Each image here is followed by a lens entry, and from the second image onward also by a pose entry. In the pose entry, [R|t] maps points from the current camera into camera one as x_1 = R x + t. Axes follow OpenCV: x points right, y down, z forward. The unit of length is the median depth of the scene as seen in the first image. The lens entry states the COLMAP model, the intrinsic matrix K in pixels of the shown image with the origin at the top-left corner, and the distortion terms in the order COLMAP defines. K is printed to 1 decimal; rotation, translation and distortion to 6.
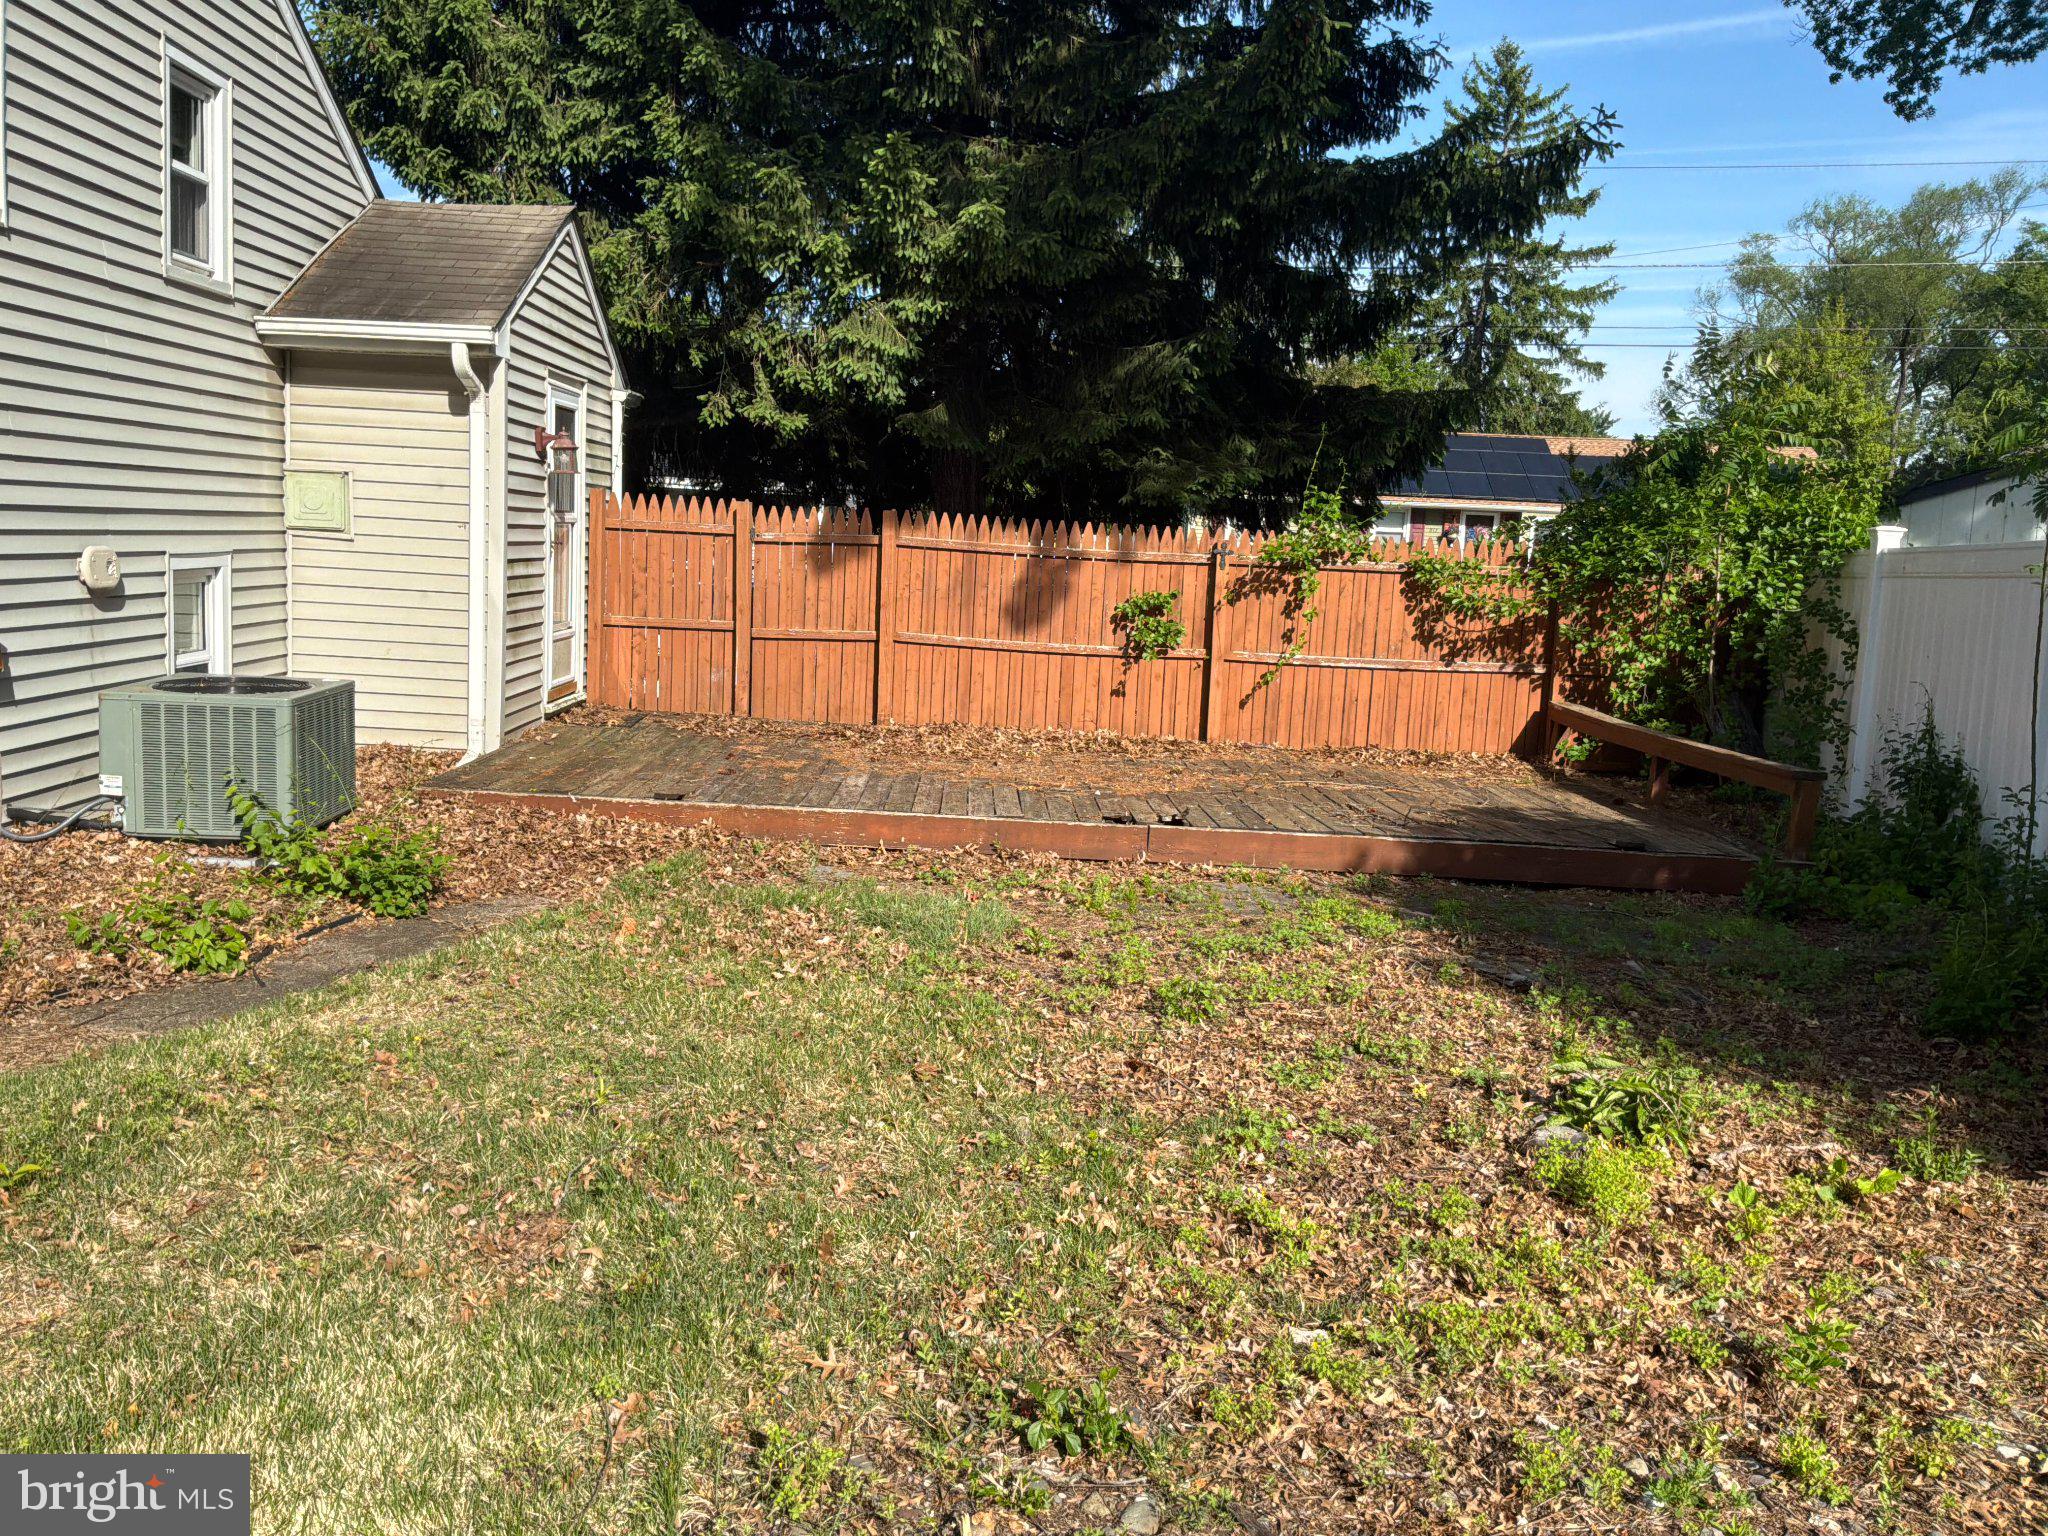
lens RADIAL K [[1692.7, 0, 1024.0], [0, 1692.7, 768.0], [0, 0, 1]] dist [0.080597, -0.157153]
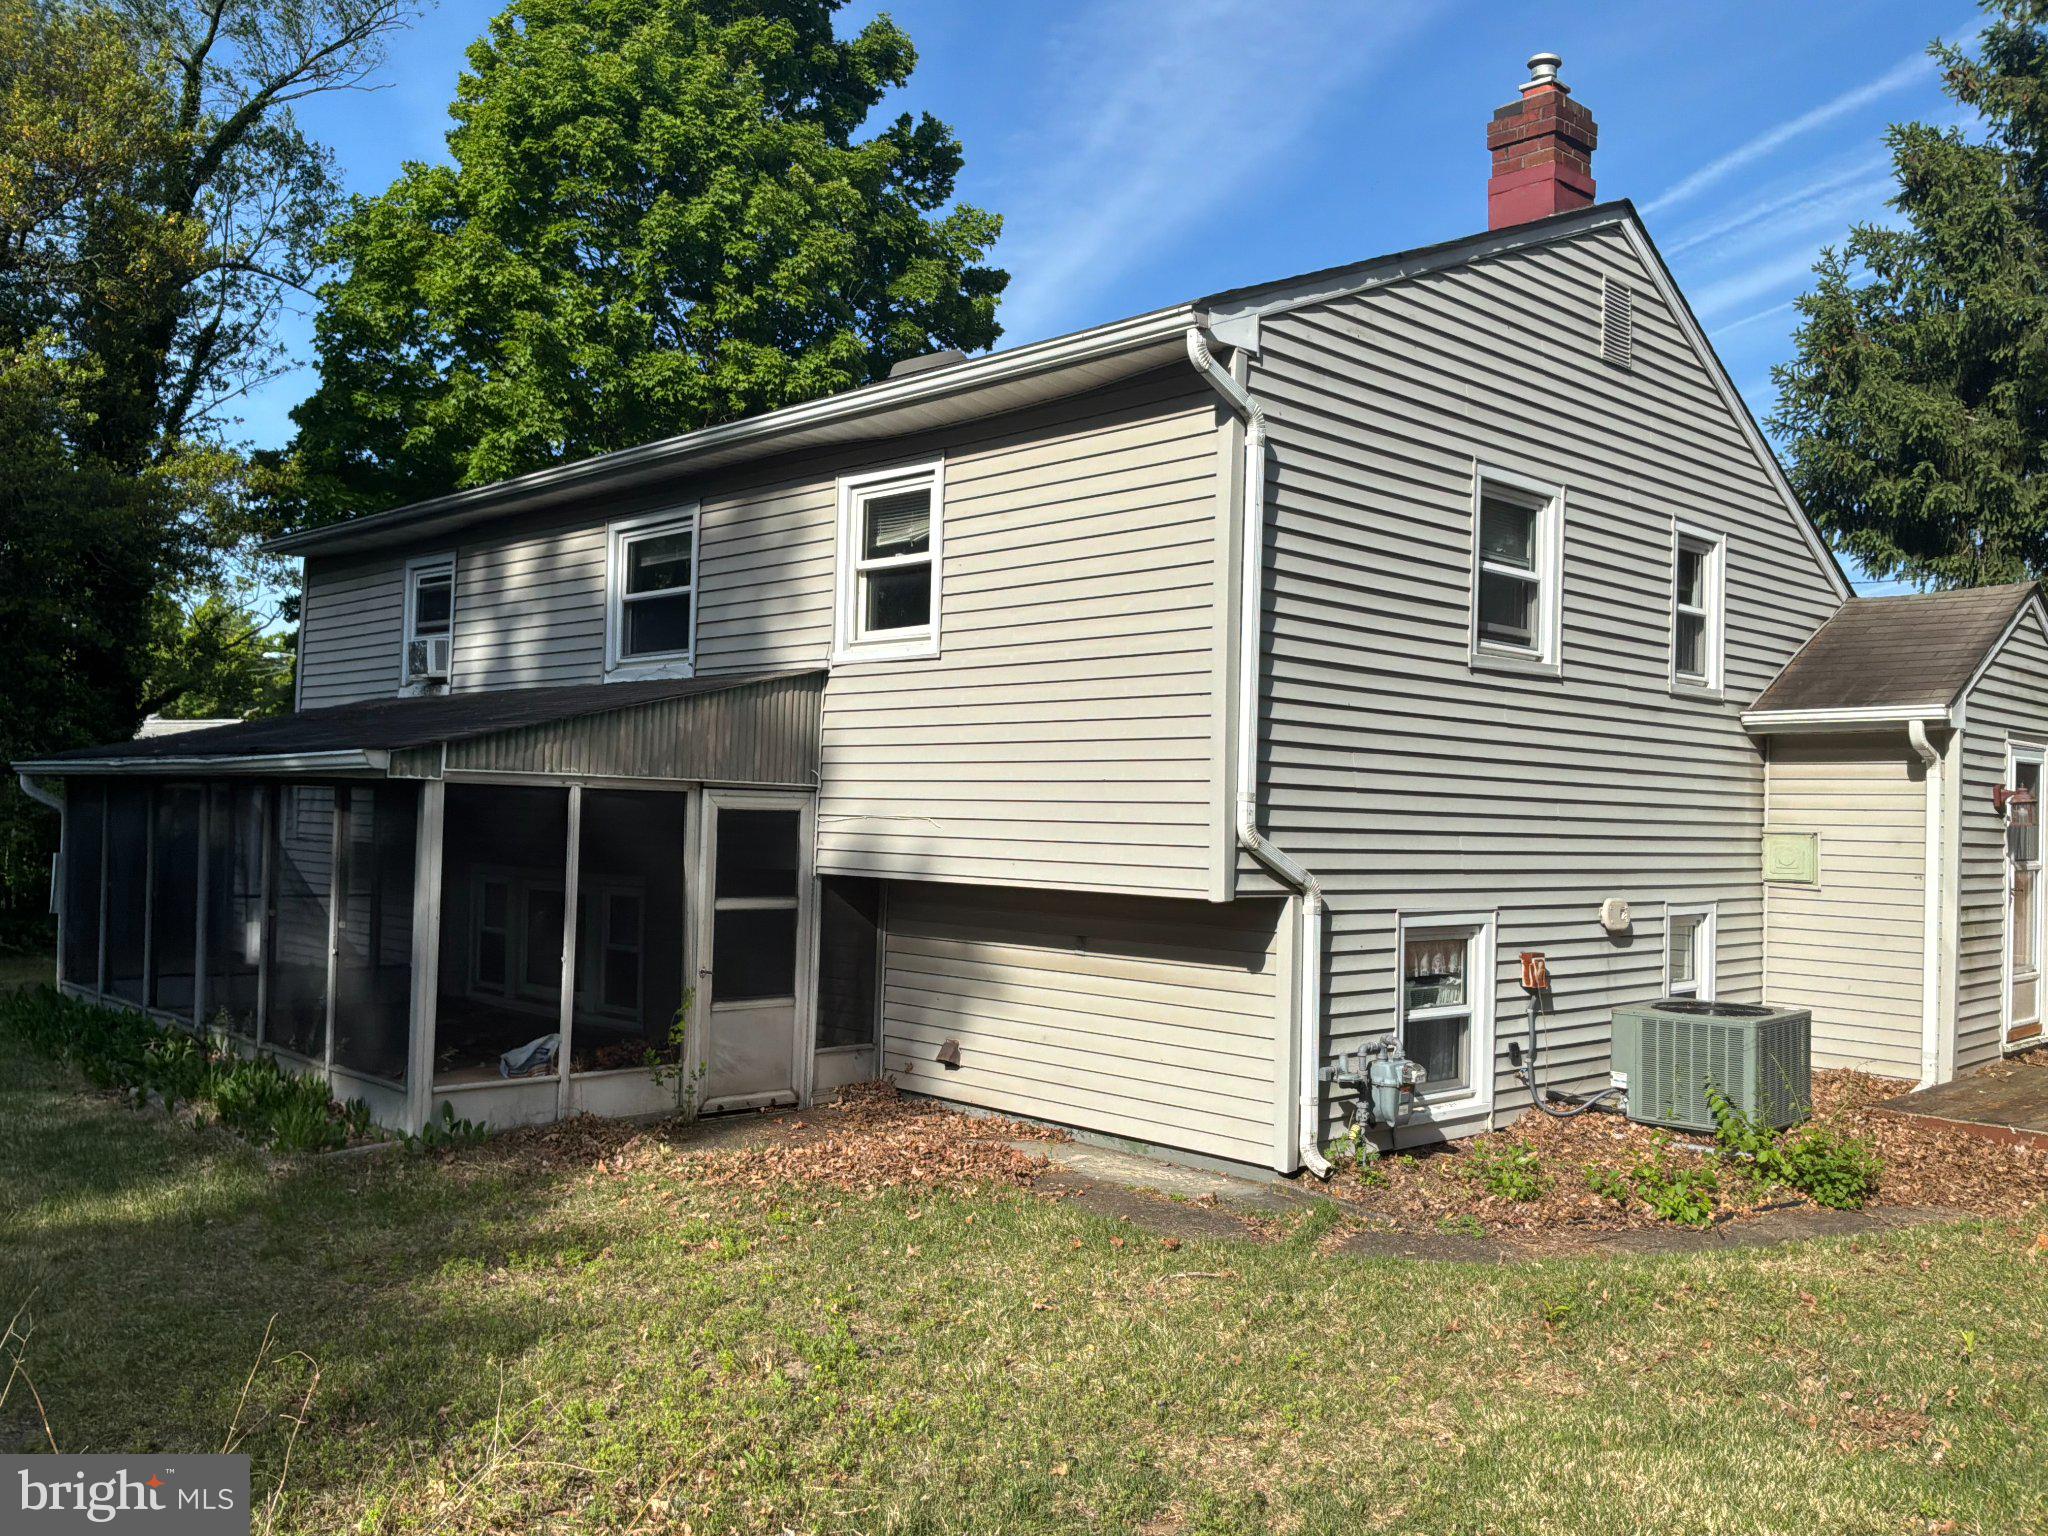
lens RADIAL K [[1692.7, 0, 1024.0], [0, 1692.7, 768.0], [0, 0, 1]] dist [0.122430, -0.260814]
pose [[0.679749, -0.052586, -0.731557, 0.115867], [-0.089734, 0.983971, -0.154109, 0.015868], [0.727935, 0.170401, 0.664134, -0.218815]]
